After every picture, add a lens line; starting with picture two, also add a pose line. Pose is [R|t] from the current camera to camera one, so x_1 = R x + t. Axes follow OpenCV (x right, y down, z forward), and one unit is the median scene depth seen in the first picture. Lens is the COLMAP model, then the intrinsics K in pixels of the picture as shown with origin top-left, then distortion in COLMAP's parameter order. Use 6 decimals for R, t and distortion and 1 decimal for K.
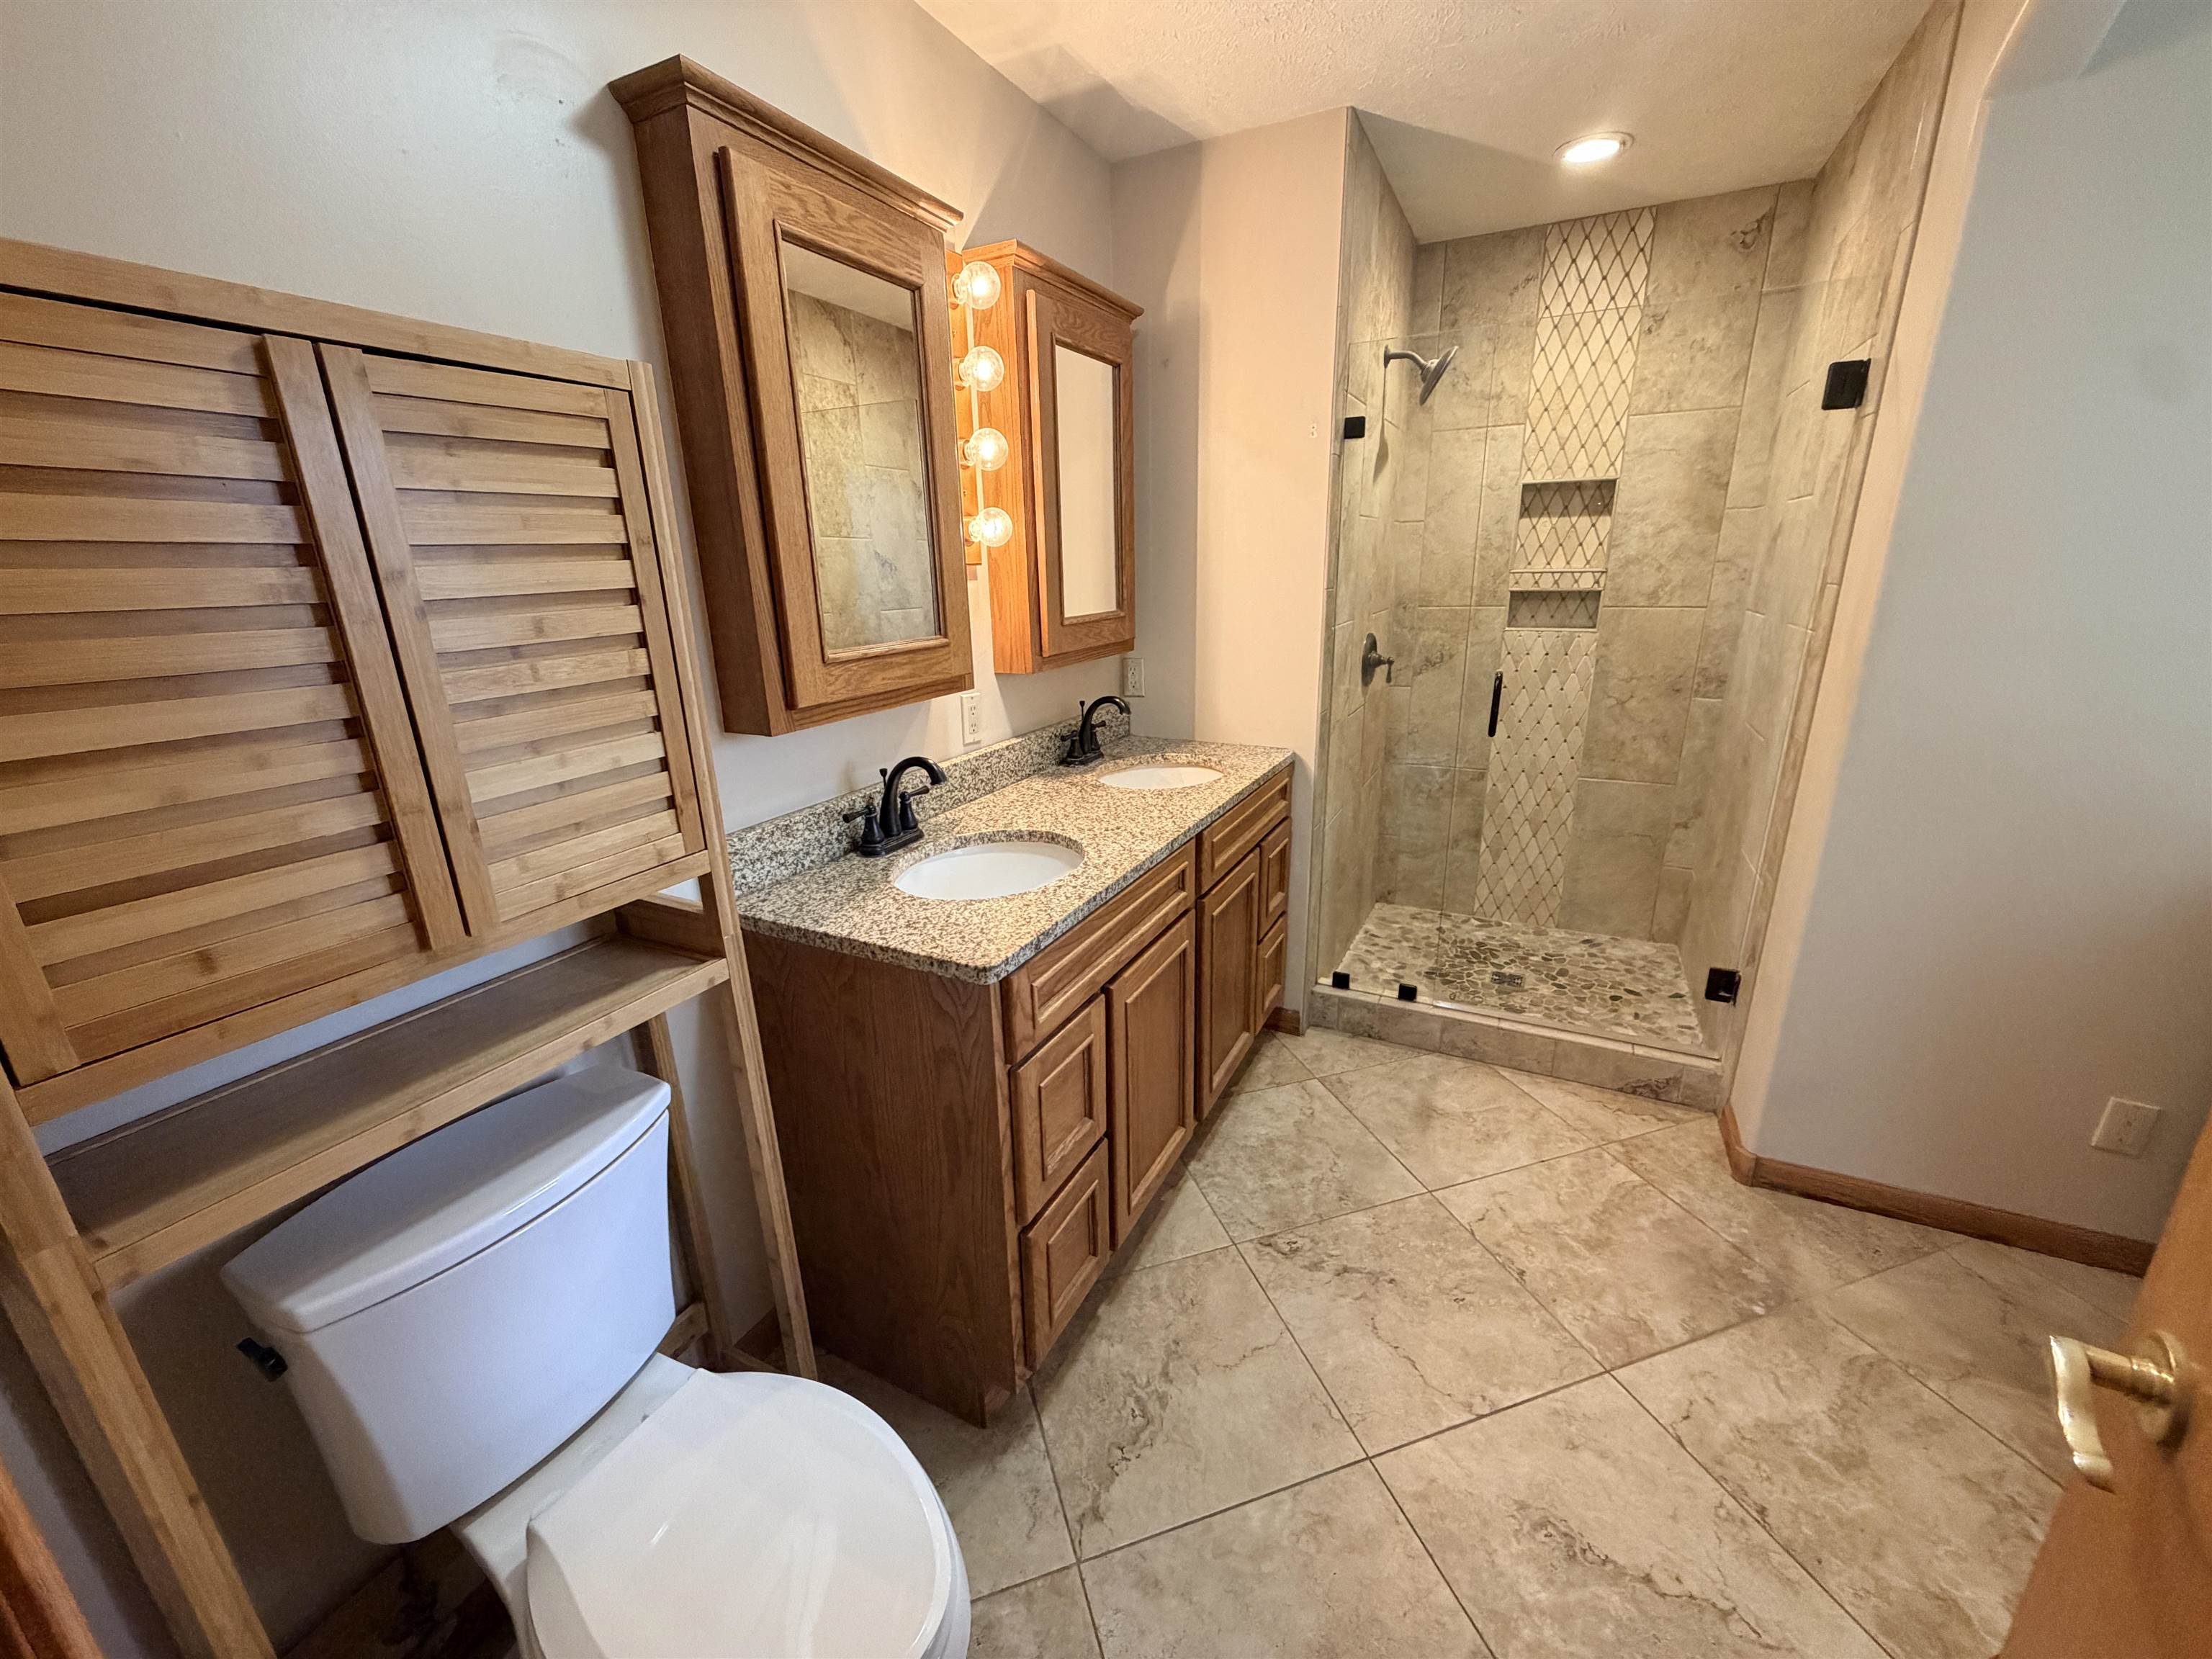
lens RADIAL K [[880.3, 0, 1105.3], [0, 880.3, 830.2], [0, 0, 1]] dist [0.002876, -0.000019]
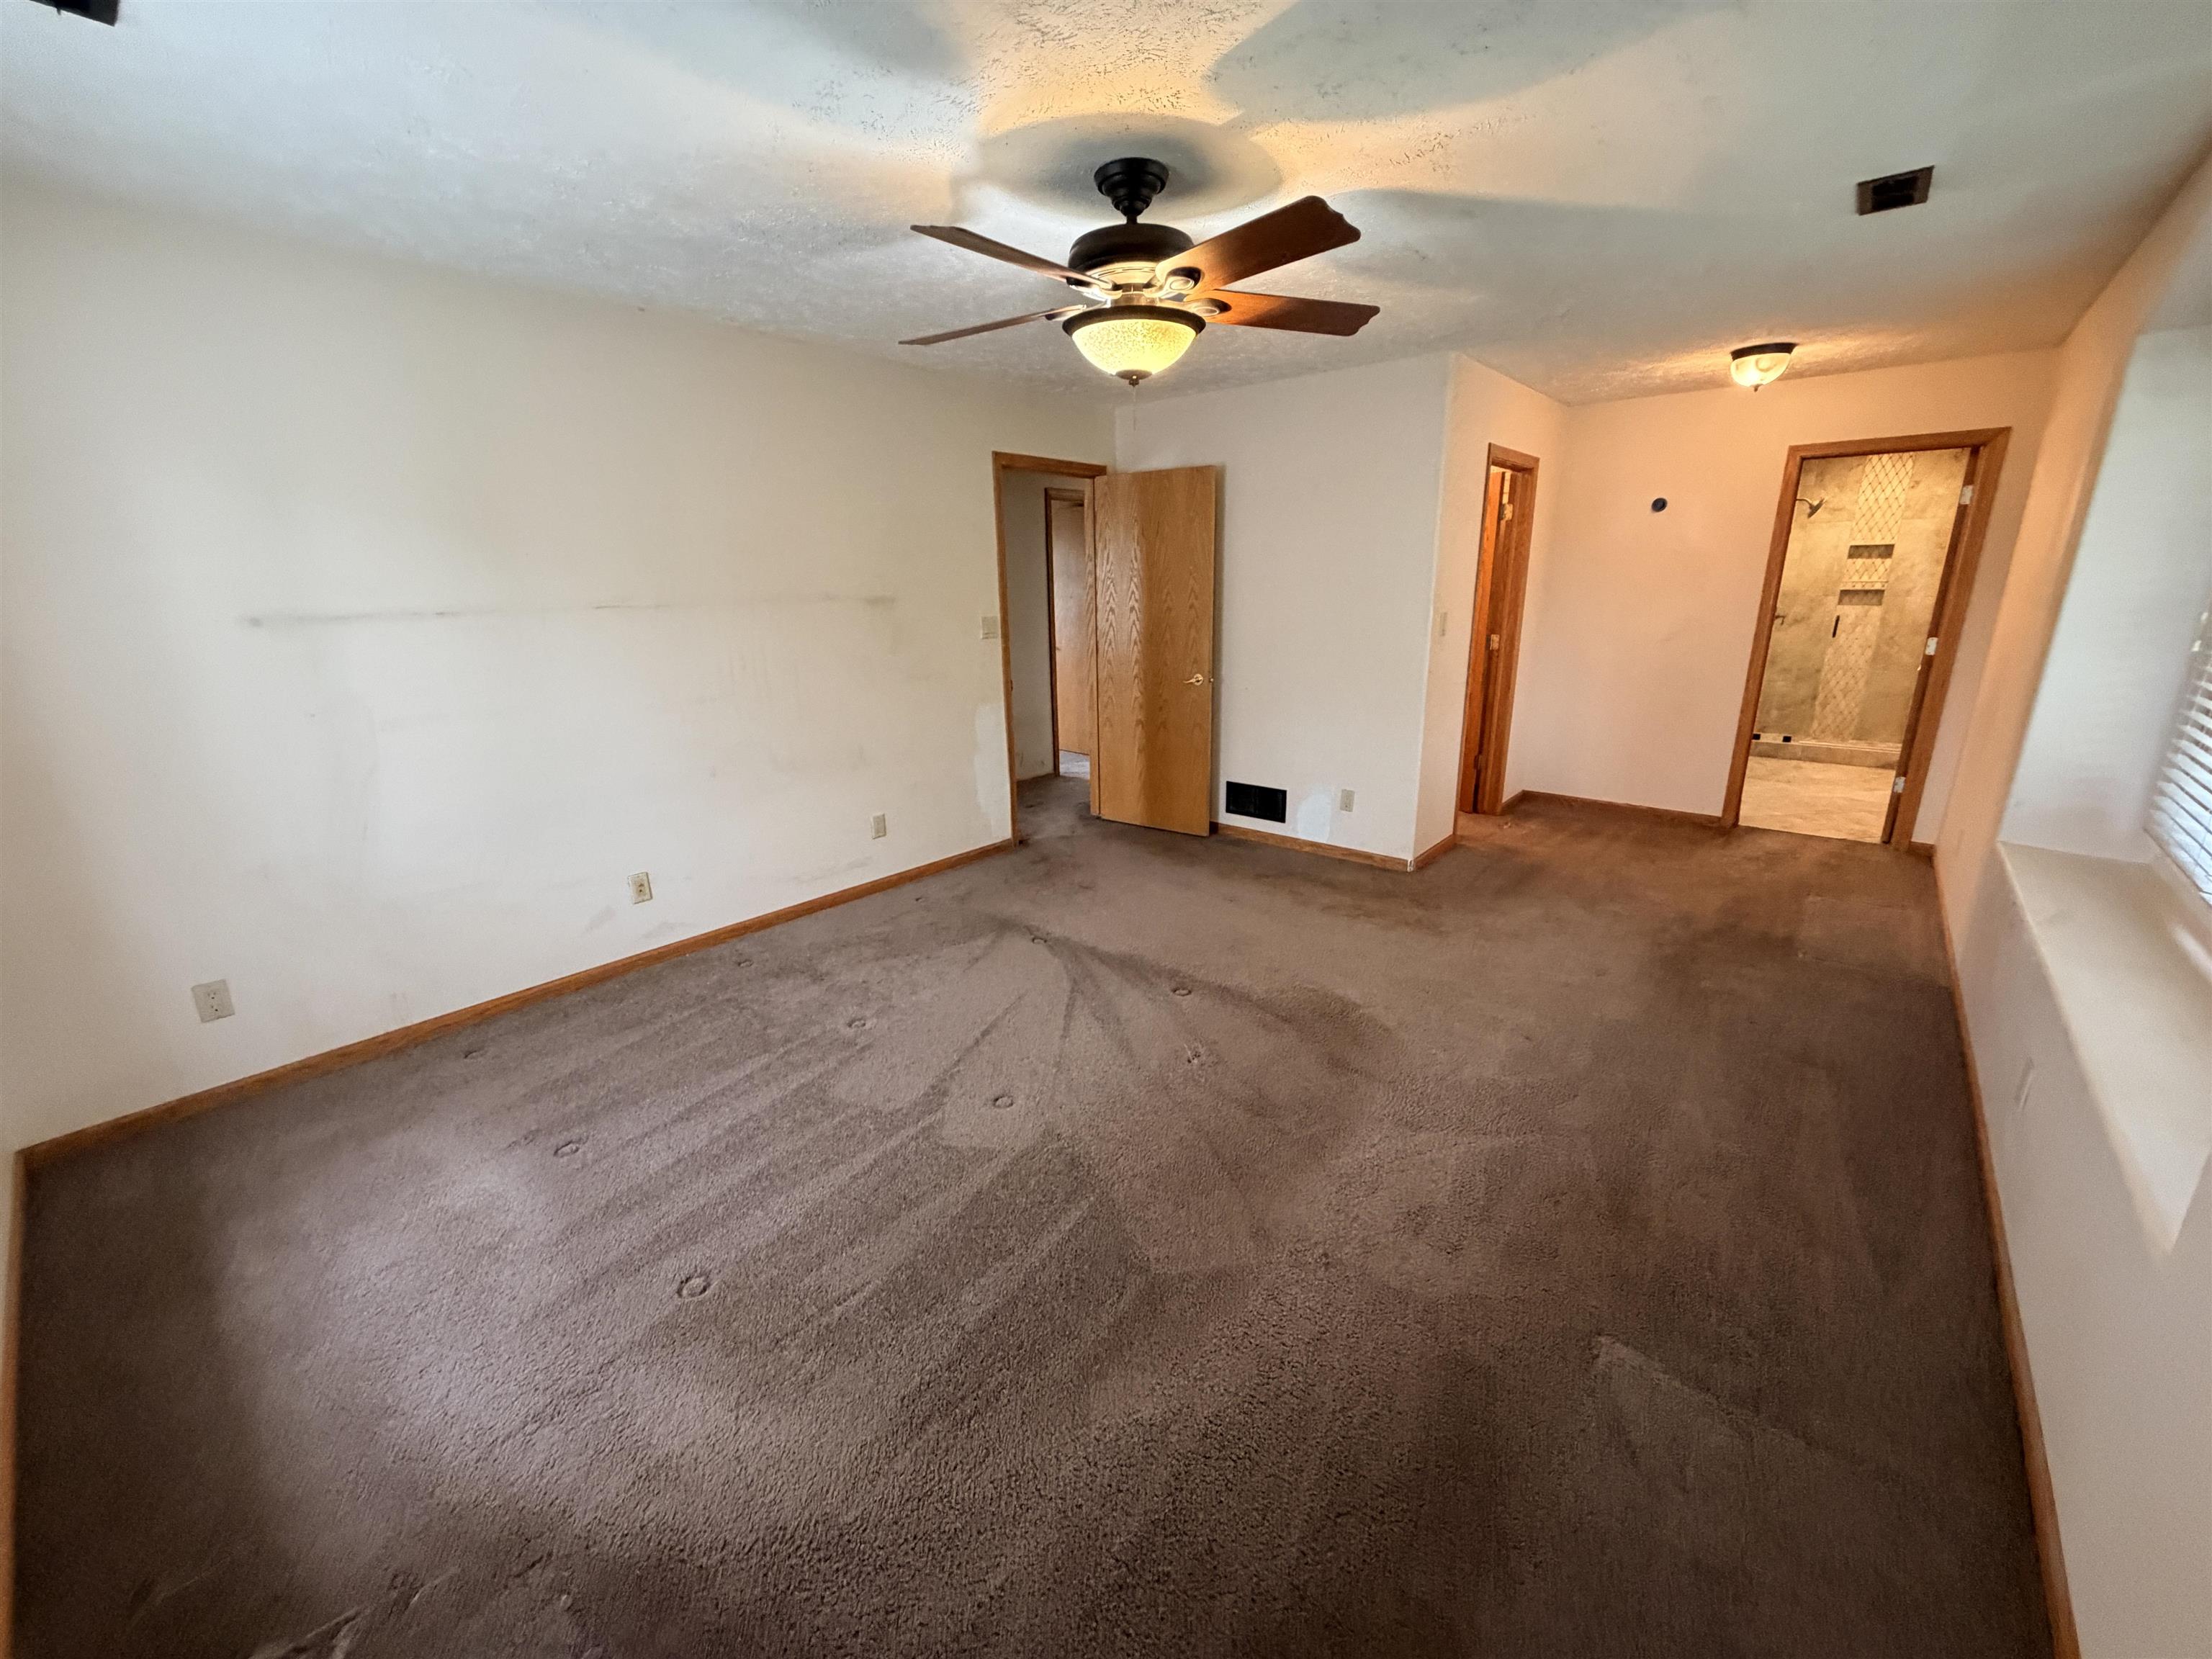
lens RADIAL K [[880.3, 0, 1109.9], [0, 880.3, 829.0], [0, 0, 1]] dist [0.002876, -0.000019]
pose [[0.972881, 0.069924, -0.220482, -0.894727], [-0.072886, 0.997326, -0.005317, 0.532769], [0.219521, 0.021242, 0.975377, -1.753904]]
